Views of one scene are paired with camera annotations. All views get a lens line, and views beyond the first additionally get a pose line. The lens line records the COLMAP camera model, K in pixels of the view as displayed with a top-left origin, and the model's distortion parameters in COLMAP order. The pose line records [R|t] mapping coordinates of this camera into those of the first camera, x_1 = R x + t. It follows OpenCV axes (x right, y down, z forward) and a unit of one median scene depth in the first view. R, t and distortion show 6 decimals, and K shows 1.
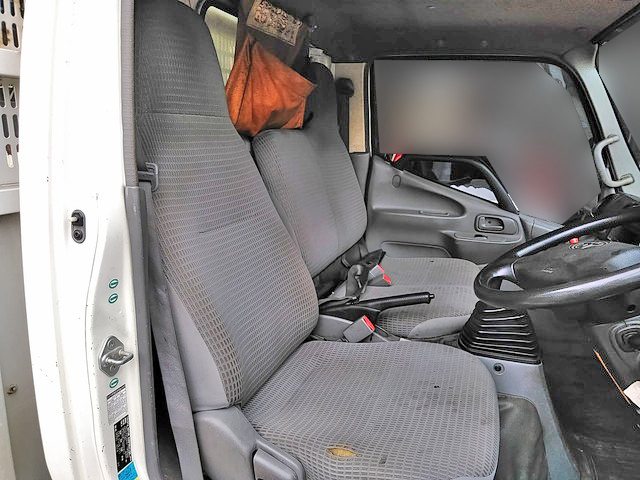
lens RADIAL K [[489.9, 0, 319.9], [0, 489.9, 227.3], [0, 0, 1]] dist [0.062634, -0.010655]
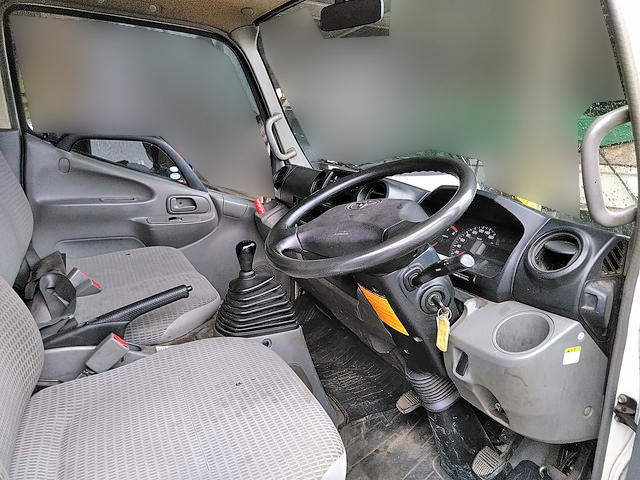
lens RADIAL K [[489.9, 0, 319.9], [0, 489.9, 227.3], [0, 0, 1]] dist [0.062634, -0.010655]
pose [[0.730532, -0.142370, 0.667873, -0.113832], [0.123096, 0.989459, 0.076277, -0.003687], [-0.671692, 0.026490, 0.740357, 0.127211]]
